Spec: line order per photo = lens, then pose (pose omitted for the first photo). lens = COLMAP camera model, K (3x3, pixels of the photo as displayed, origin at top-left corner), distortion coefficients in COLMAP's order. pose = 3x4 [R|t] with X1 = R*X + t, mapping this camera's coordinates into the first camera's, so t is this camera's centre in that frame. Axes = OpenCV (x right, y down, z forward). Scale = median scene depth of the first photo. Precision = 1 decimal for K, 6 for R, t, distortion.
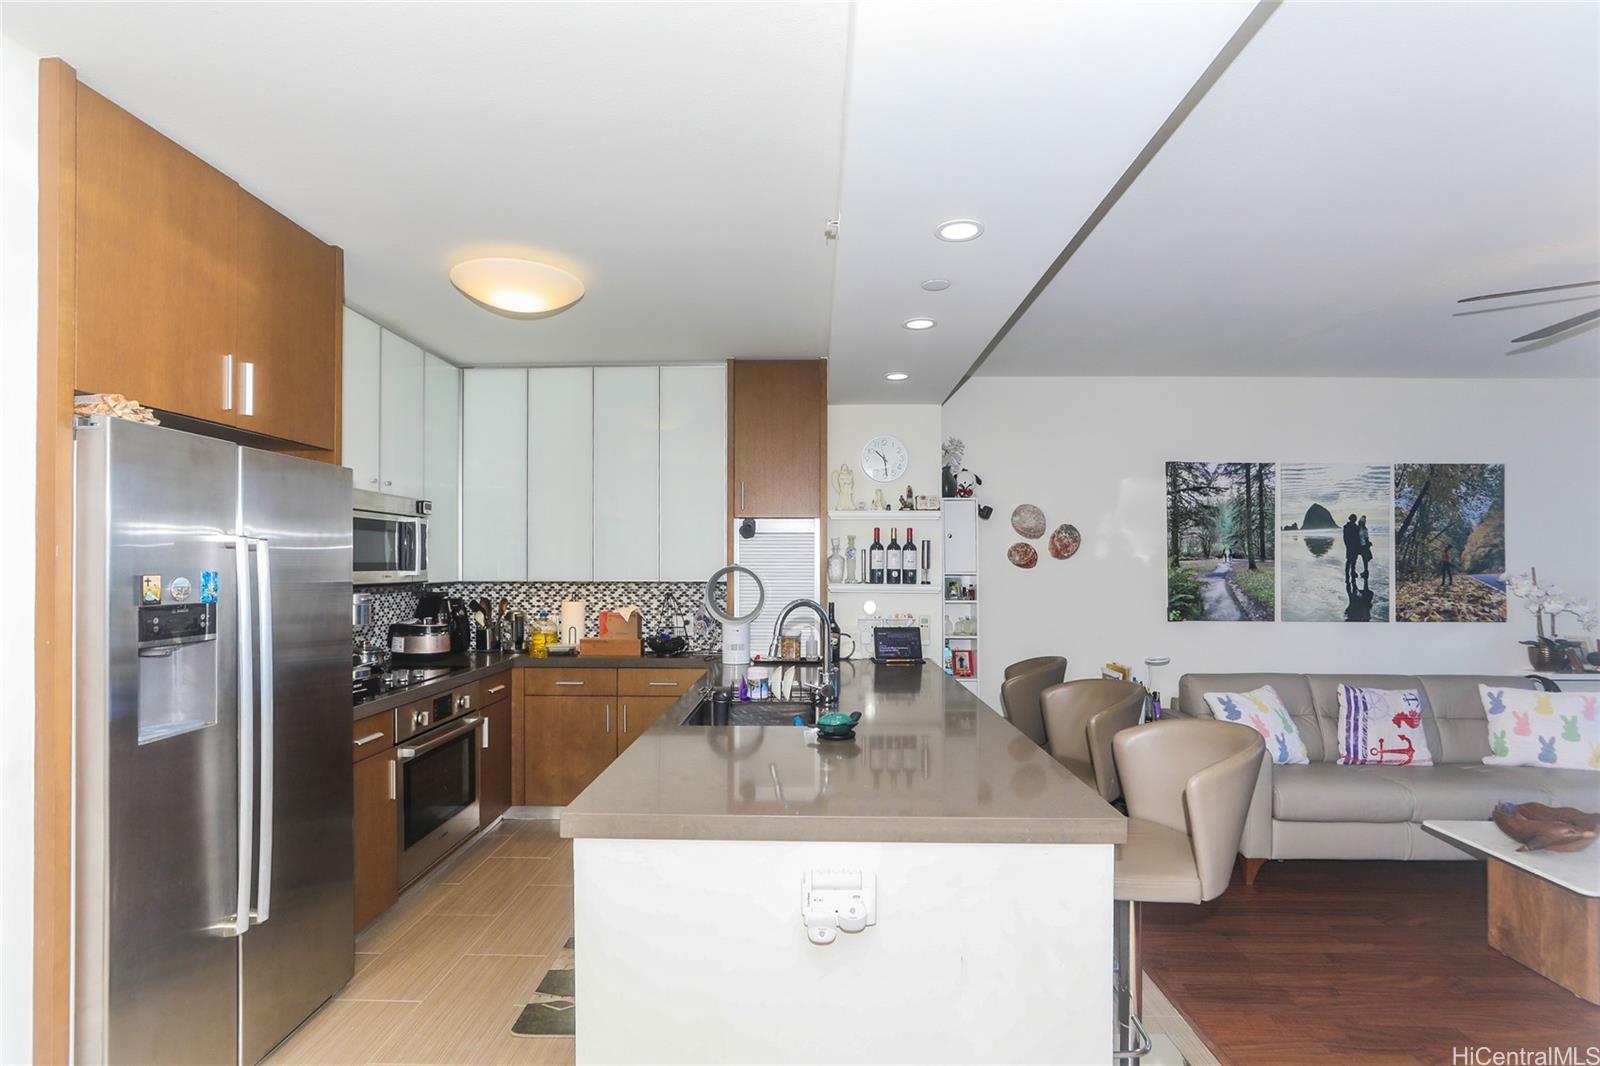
lens RADIAL K [[754.8, 0, 804.6], [0, 754.8, 543.2], [0, 0, 1]] dist [-0.024869, 0.011804]
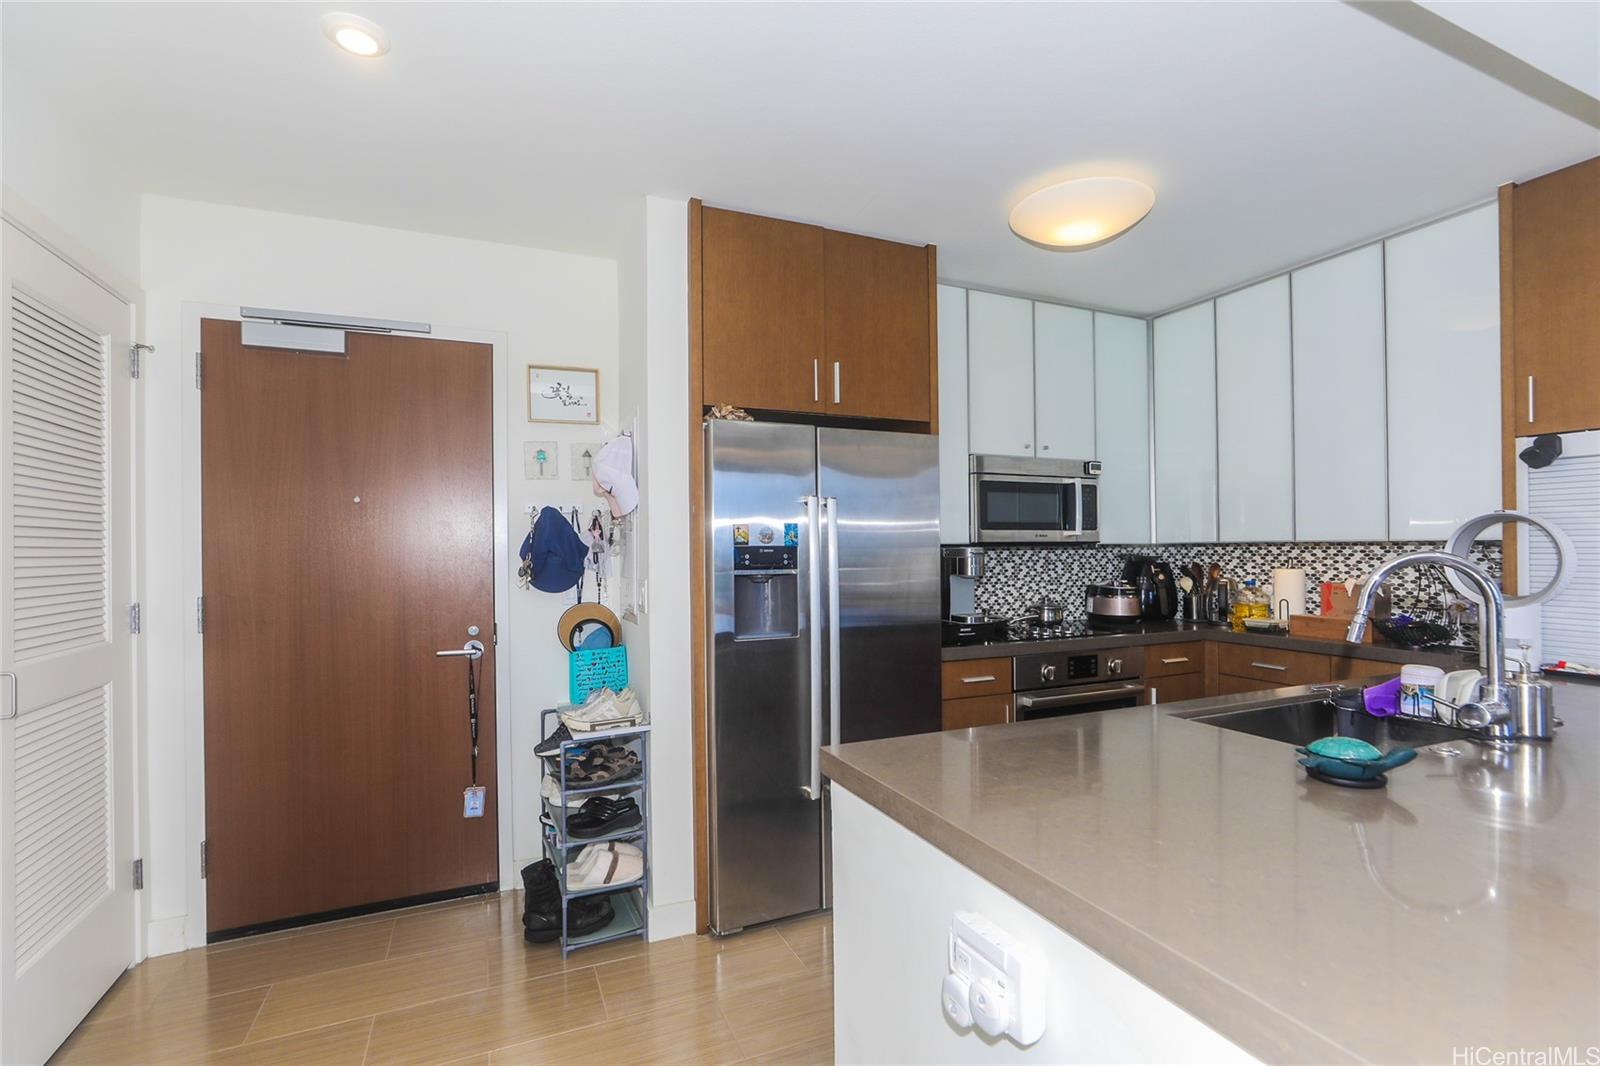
lens RADIAL K [[745.2, 0, 817.4], [0, 745.2, 537.5], [0, 0, 1]] dist [-0.030340, 0.012700]
pose [[0.433907, -0.016855, -0.900800, 0.189523], [0.032190, 0.999477, -0.003195, 0.030424], [0.900382, -0.027610, 0.434222, 0.197768]]
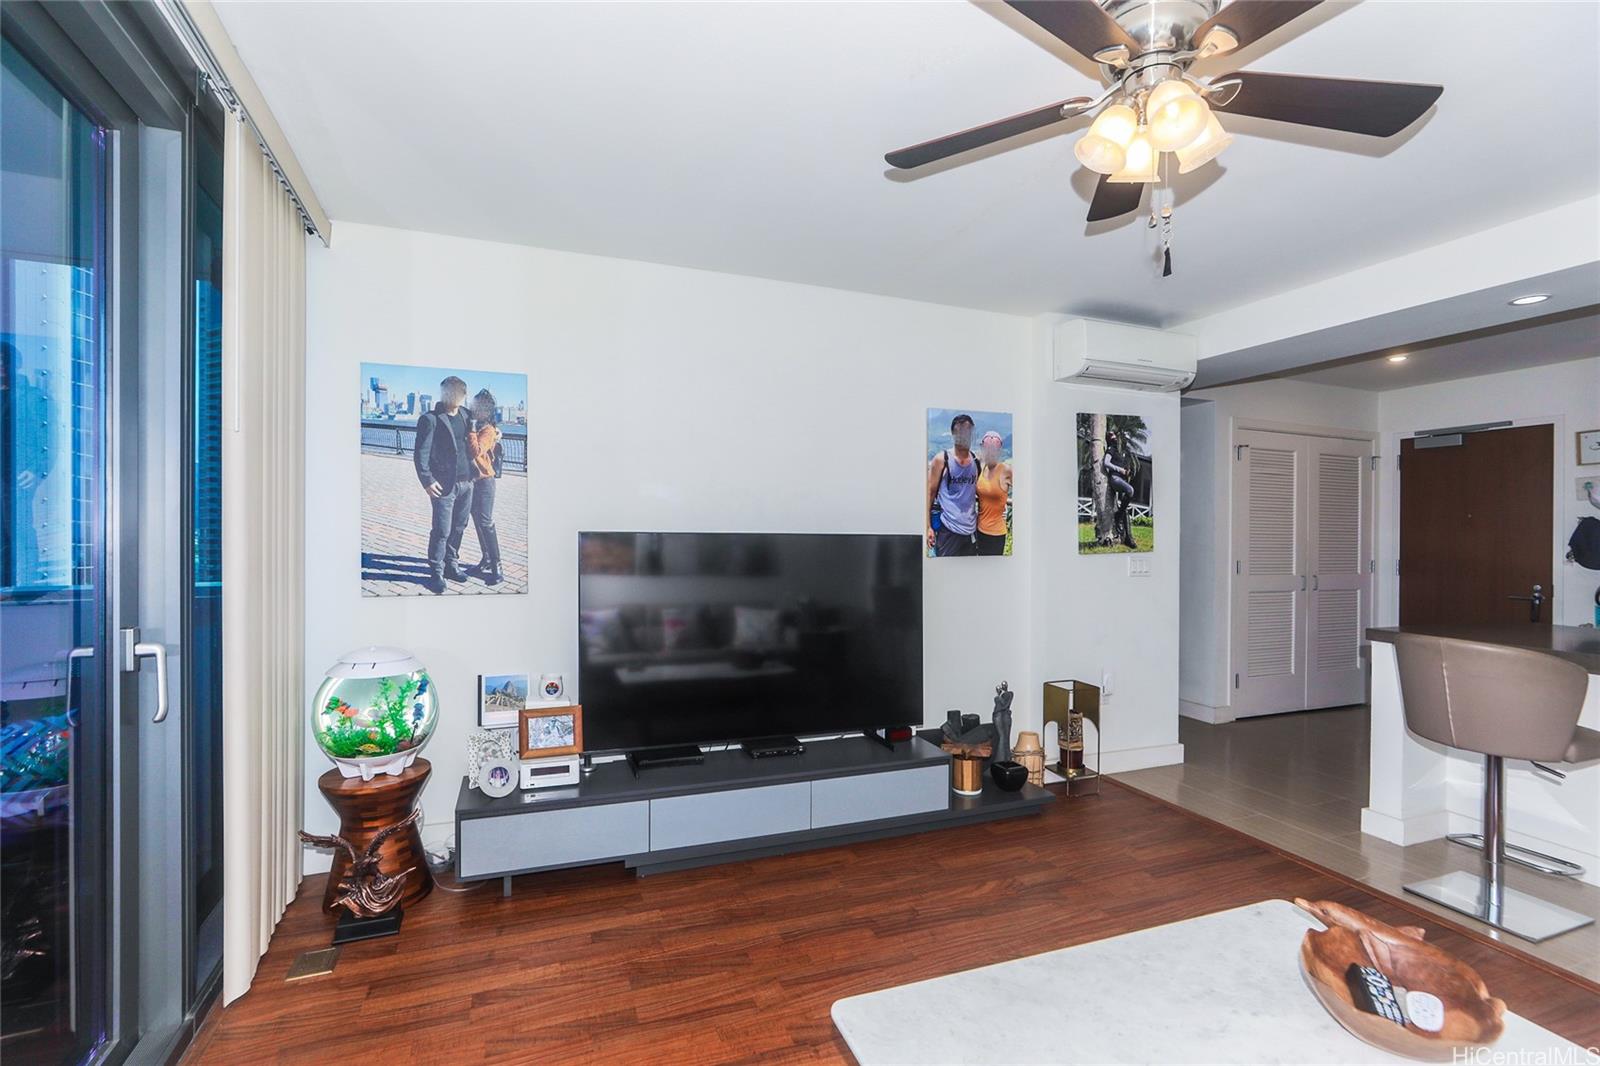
lens RADIAL K [[754.8, 0, 804.6], [0, 754.8, 543.2], [0, 0, 1]] dist [-0.024869, 0.011804]
pose [[-0.917977, -0.008725, -0.396538, 0.970944], [-0.003305, 0.999892, -0.014348, 0.051804], [0.396621, -0.011860, -0.917906, 0.812031]]
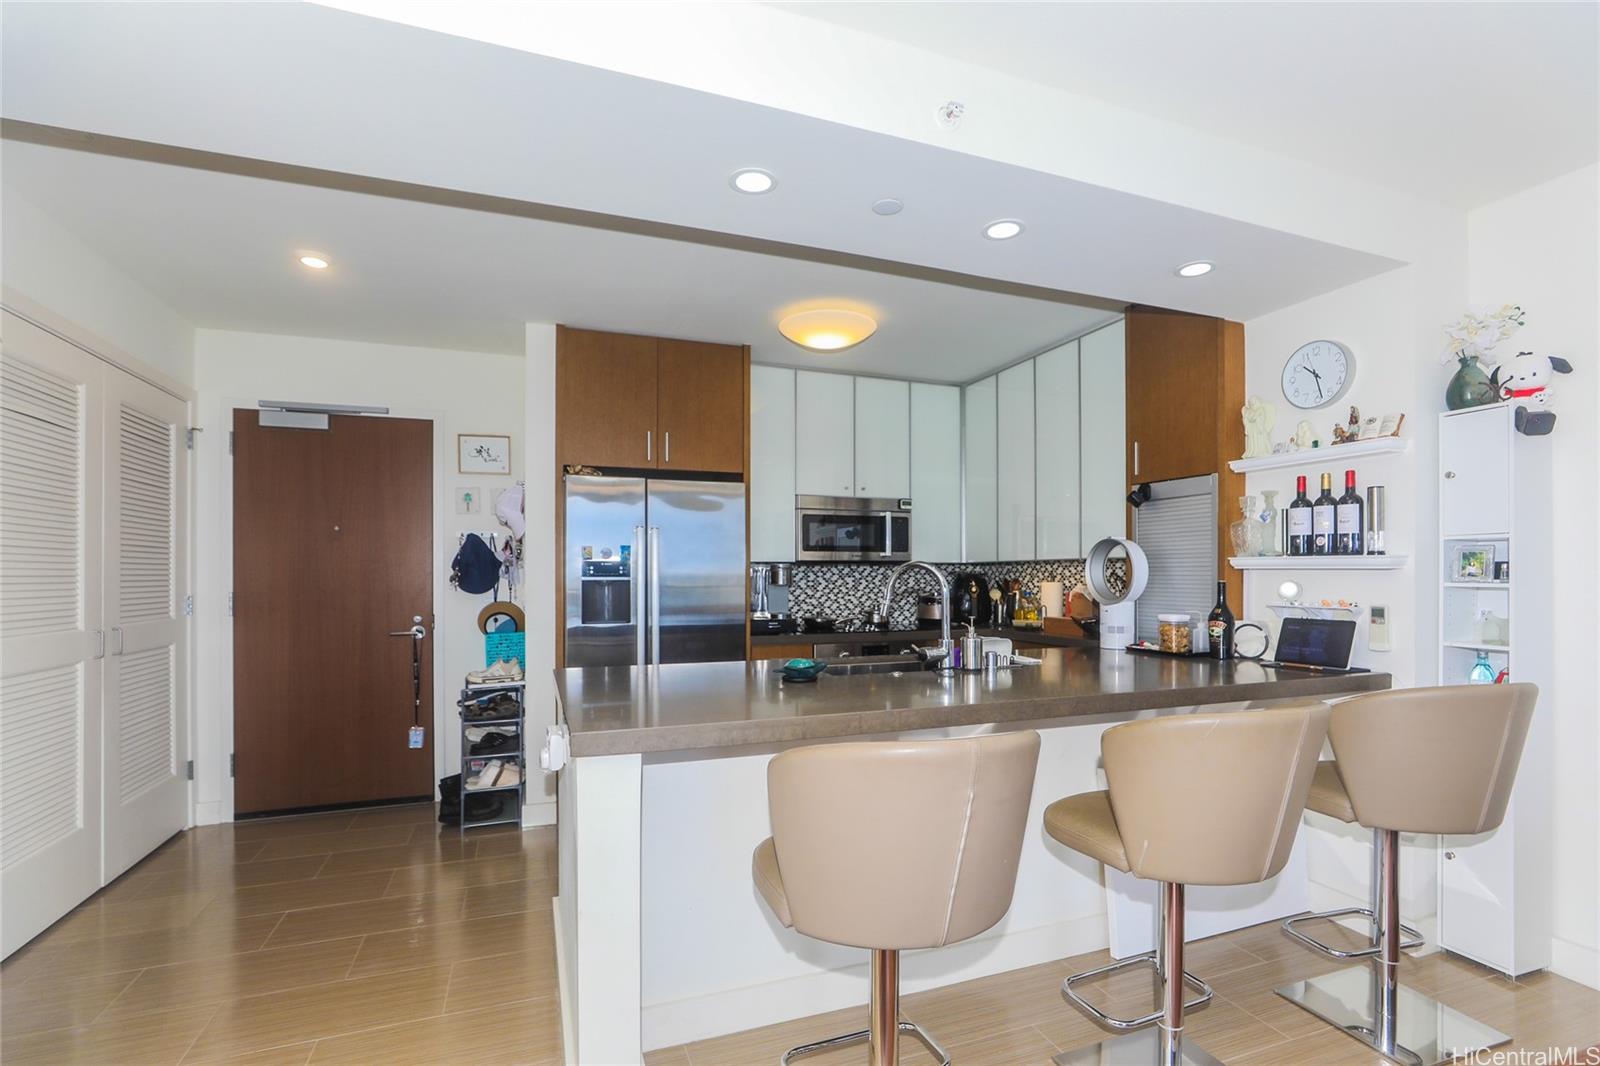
lens RADIAL K [[758.7, 0, 832.1], [0, 758.7, 562.2], [0, 0, 1]] dist [-0.003692, -0.000307]
pose [[0.388947, -0.017834, -0.921087, 0.546694], [0.028894, 0.999557, -0.007153, 0.049296], [0.920807, -0.023831, 0.389290, 0.311925]]
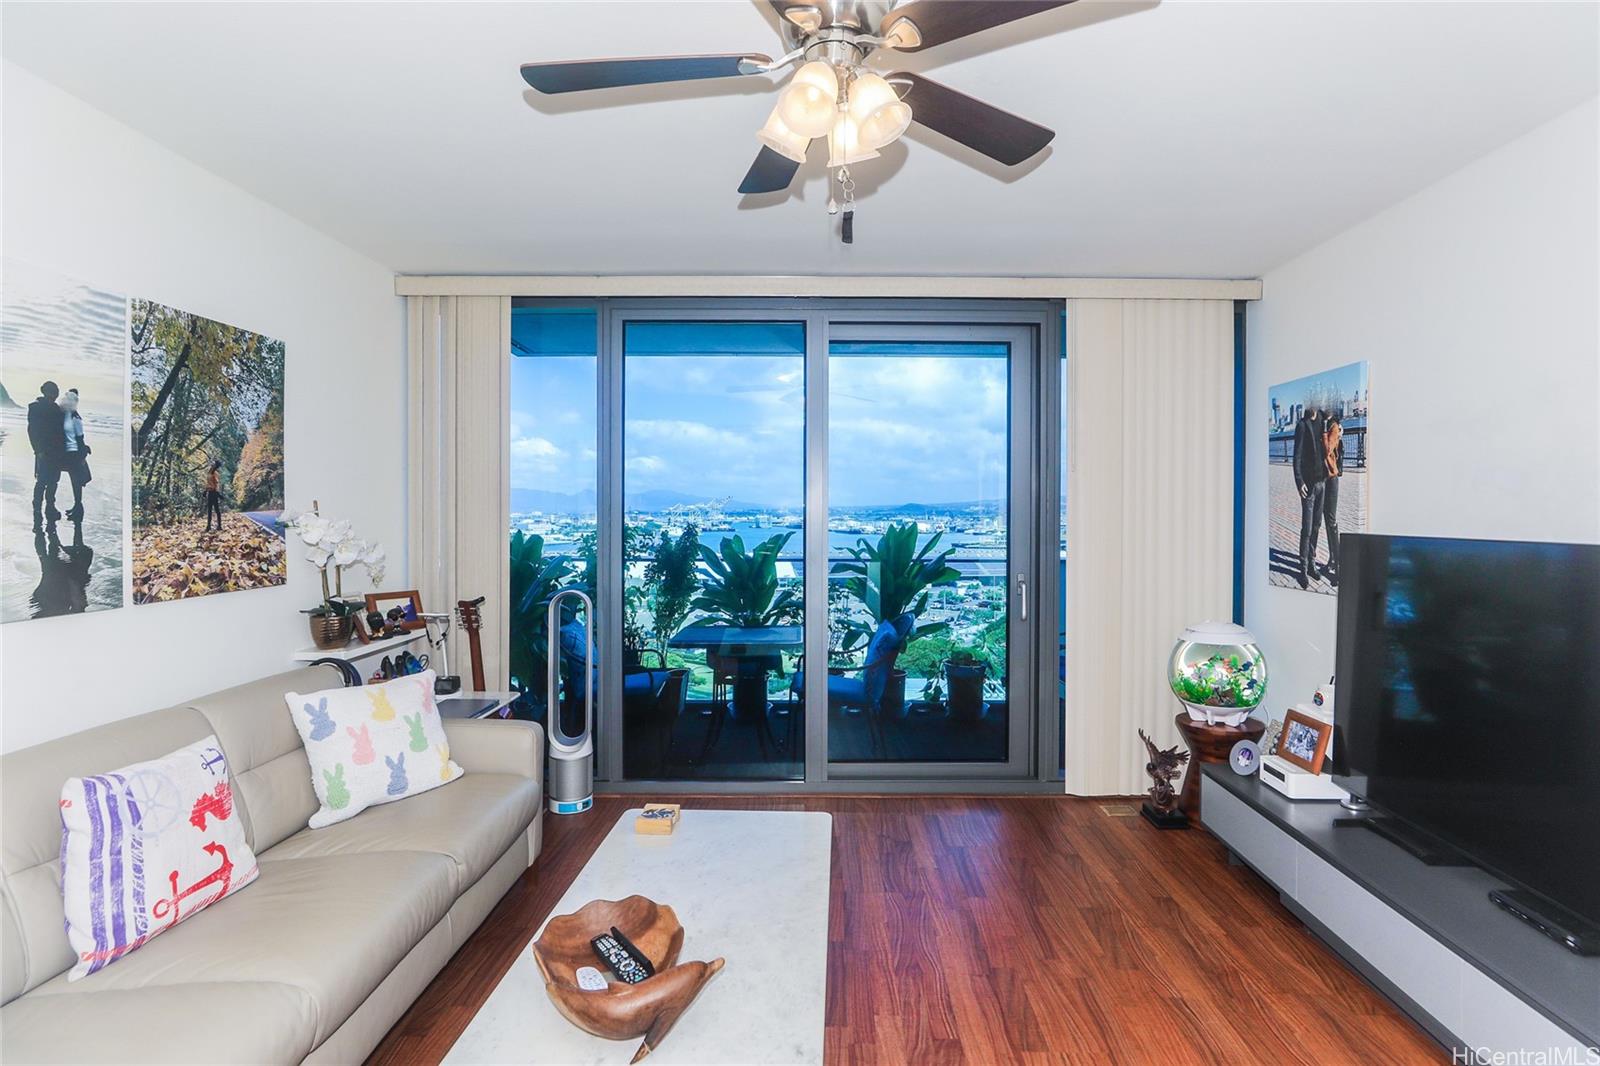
lens RADIAL K [[764.5, 0, 799.3], [0, 764.5, 521.3], [0, 0, 1]] dist [-0.031283, 0.013507]
pose [[0.007892, -0.020090, 0.999767, 0.279620], [-0.029771, 0.999350, 0.020316, 0.023686], [-0.999526, -0.029925, 0.007289, 0.541365]]
